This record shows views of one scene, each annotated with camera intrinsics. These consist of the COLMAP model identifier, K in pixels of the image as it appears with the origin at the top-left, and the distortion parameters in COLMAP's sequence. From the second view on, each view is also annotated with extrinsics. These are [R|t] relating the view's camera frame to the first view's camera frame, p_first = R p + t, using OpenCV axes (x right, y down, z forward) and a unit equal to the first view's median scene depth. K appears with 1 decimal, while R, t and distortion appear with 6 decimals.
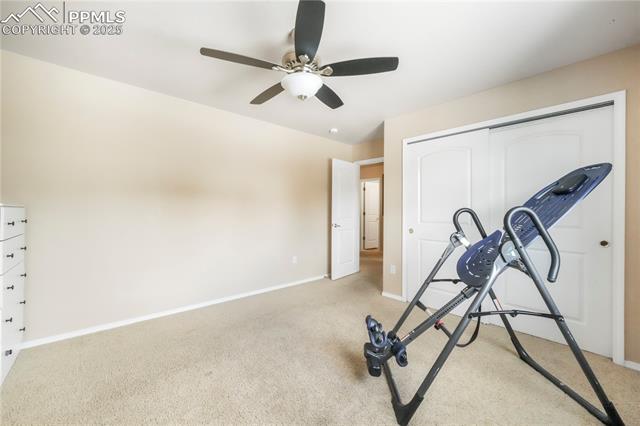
lens RADIAL K [[256.1, 0, 317.6], [0, 256.1, 211.3], [0, 0, 1]] dist [0.000874, 0.000071]
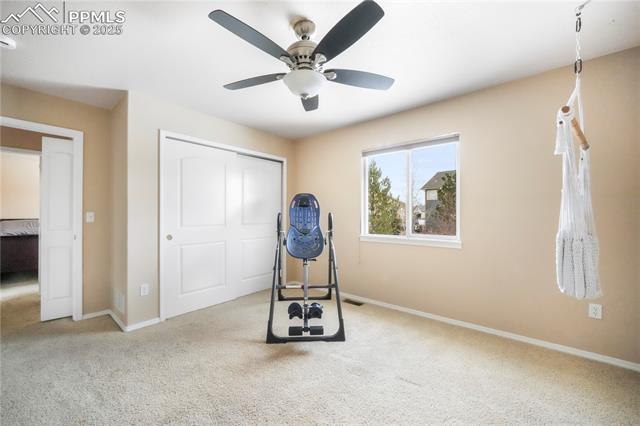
lens RADIAL K [[256.1, 0, 320.1], [0, 256.1, 211.2], [0, 0, 1]] dist [0.000874, 0.000071]
pose [[-0.129302, 0.013039, 0.991519, -0.589647], [-0.003019, 0.999904, -0.013543, -0.002850], [-0.991601, -0.004744, -0.129251, 0.608586]]
